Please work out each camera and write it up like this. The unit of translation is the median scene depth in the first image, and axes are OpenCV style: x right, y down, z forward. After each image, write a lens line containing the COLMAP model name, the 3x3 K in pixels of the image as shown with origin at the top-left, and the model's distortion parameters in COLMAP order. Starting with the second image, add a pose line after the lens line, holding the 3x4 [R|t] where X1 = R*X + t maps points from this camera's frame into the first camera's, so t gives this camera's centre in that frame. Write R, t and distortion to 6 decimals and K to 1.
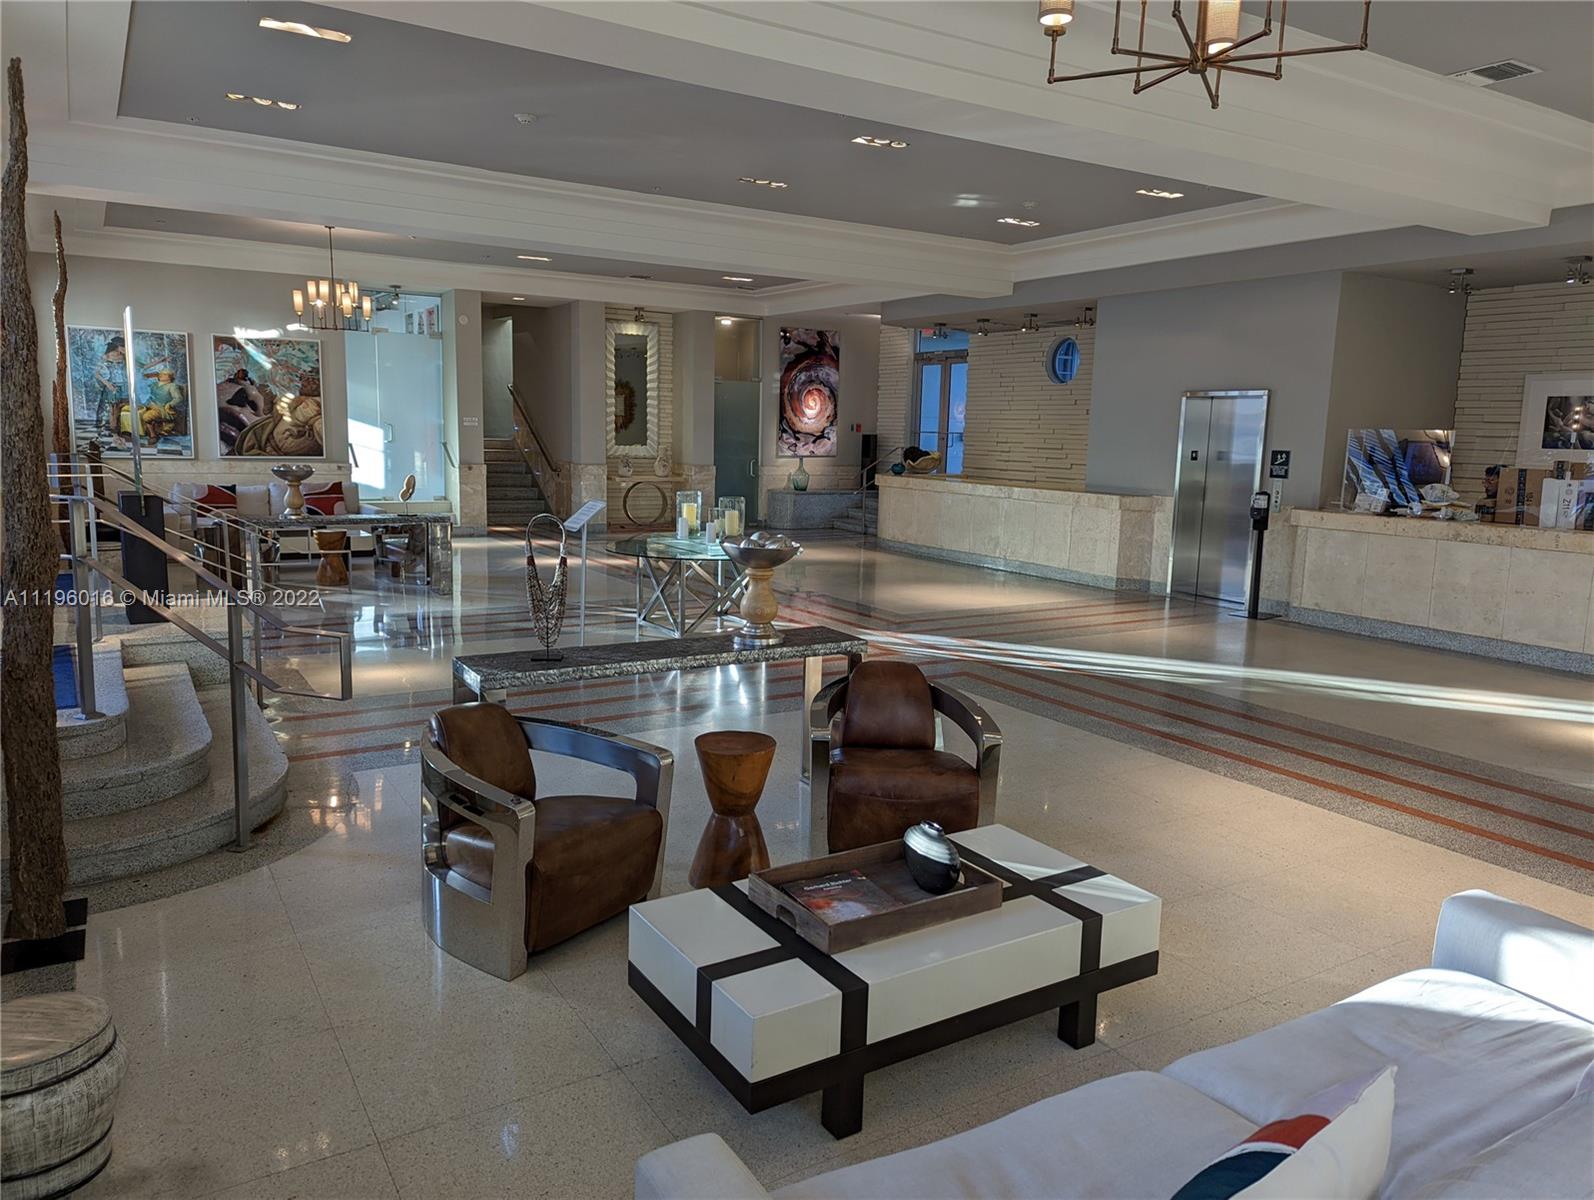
lens RADIAL K [[1132.7, 0, 798.6], [0, 1132.7, 593.5], [0, 0, 1]] dist [0.033534, -0.000017]
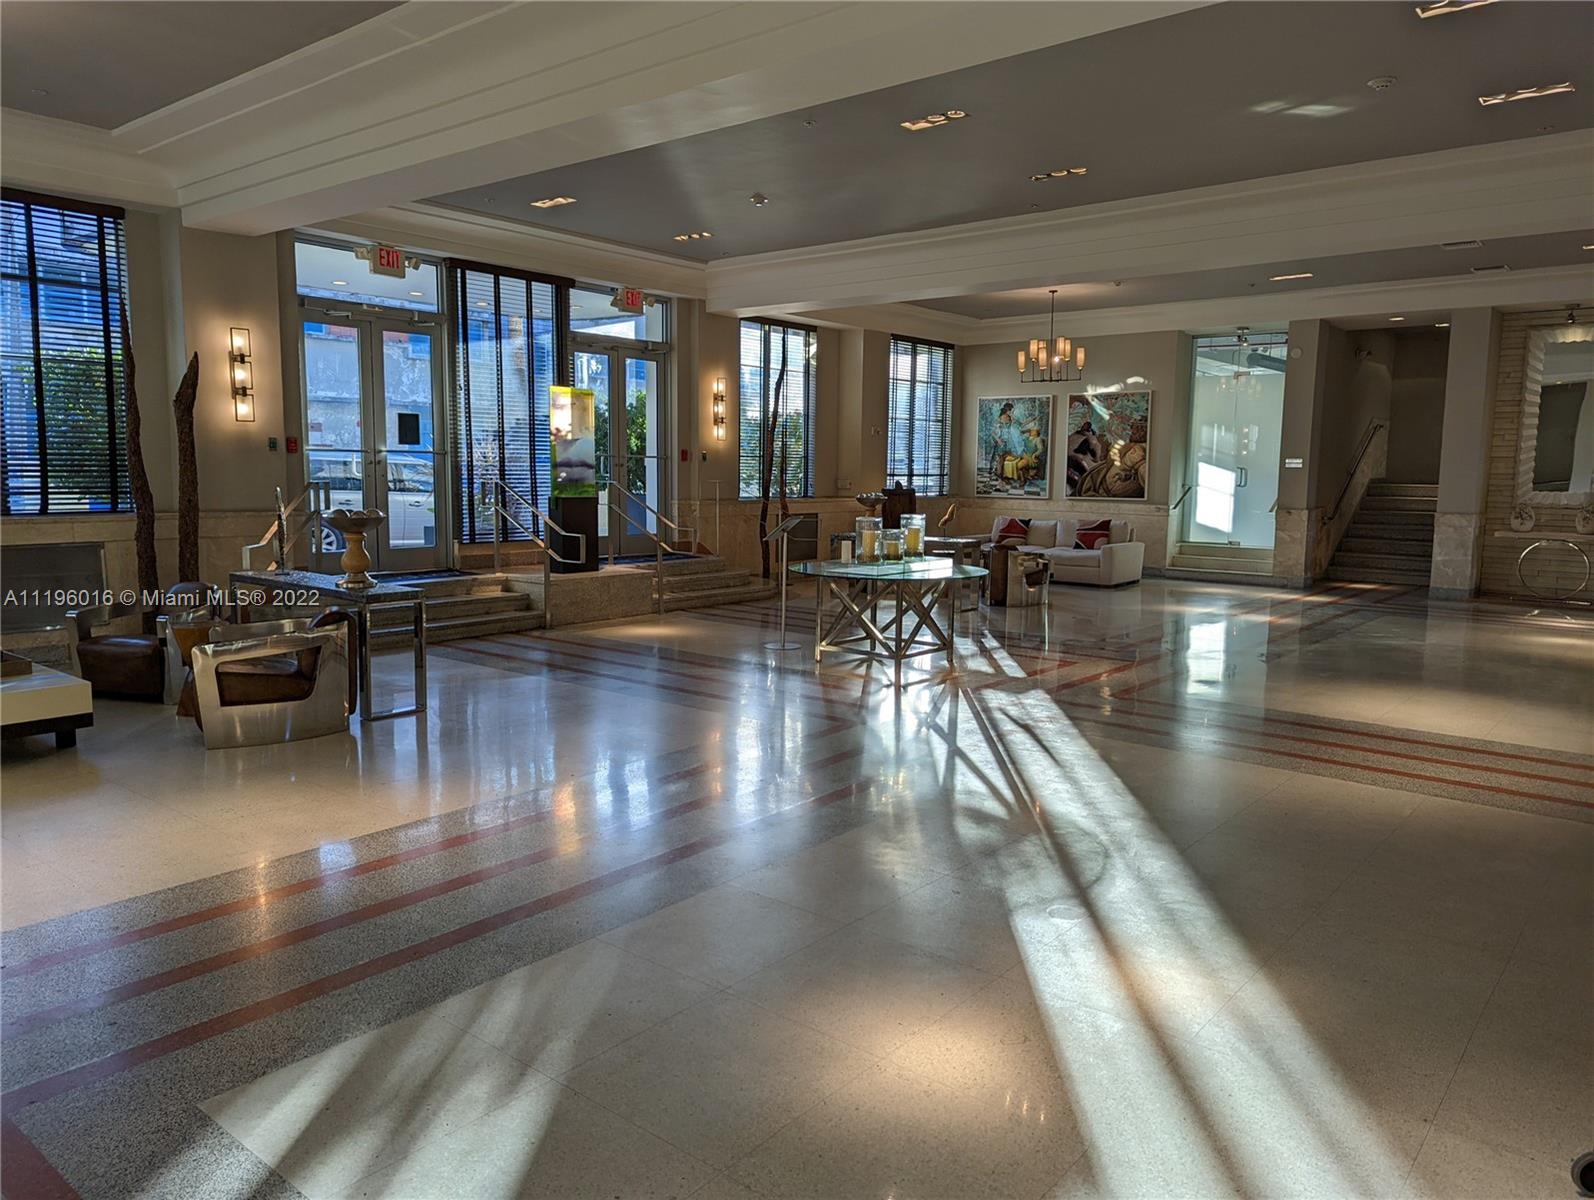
lens RADIAL K [[1132.7, 0, 799.2], [0, 1132.7, 607.8], [0, 0, 1]] dist [0.033534, -0.000017]
pose [[0.320758, 0.096160, -0.942267, 0.517998], [-0.140394, 0.988671, 0.053103, -0.030971], [0.936698, 0.115255, 0.330625, 0.370668]]
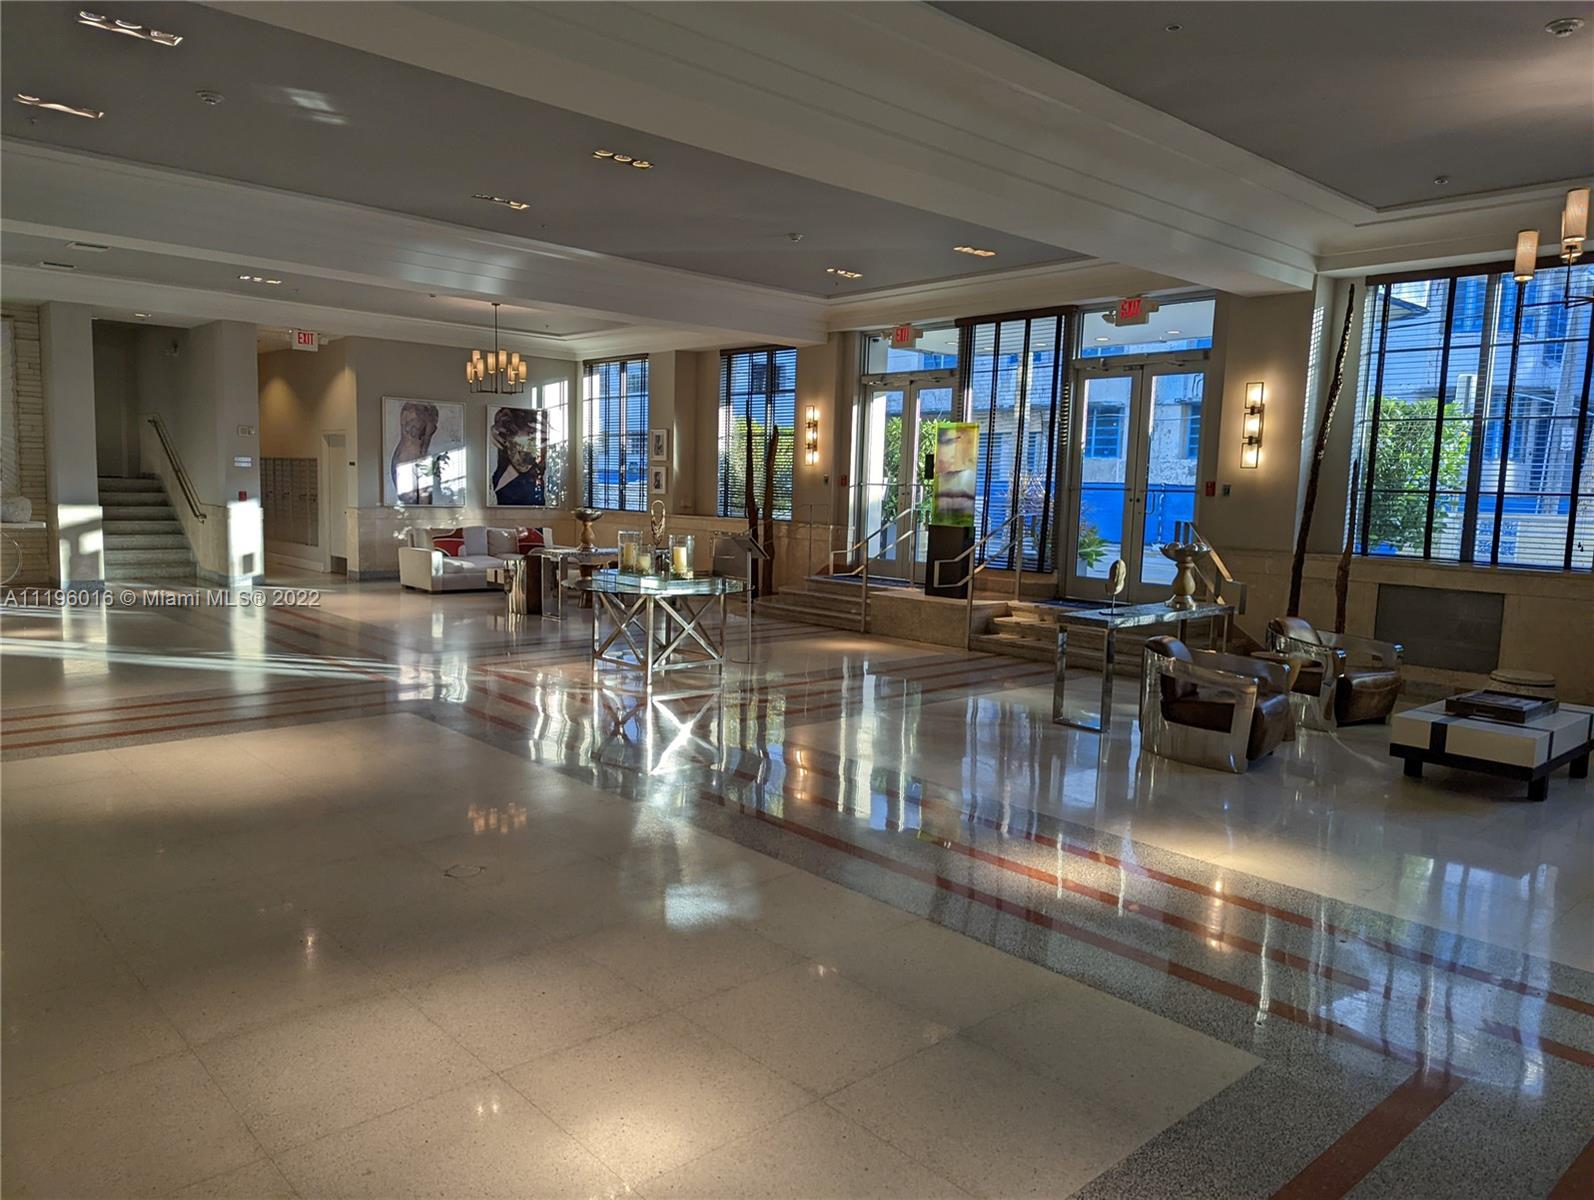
lens RADIAL K [[1132.7, 0, 795.2], [0, 1132.7, 605.8], [0, 0, 1]] dist [0.033534, -0.000017]
pose [[-0.981296, -0.025800, -0.190769, 0.072816], [-0.072507, 0.967533, 0.242120, -0.154940], [0.178328, 0.251423, -0.951307, 1.114239]]
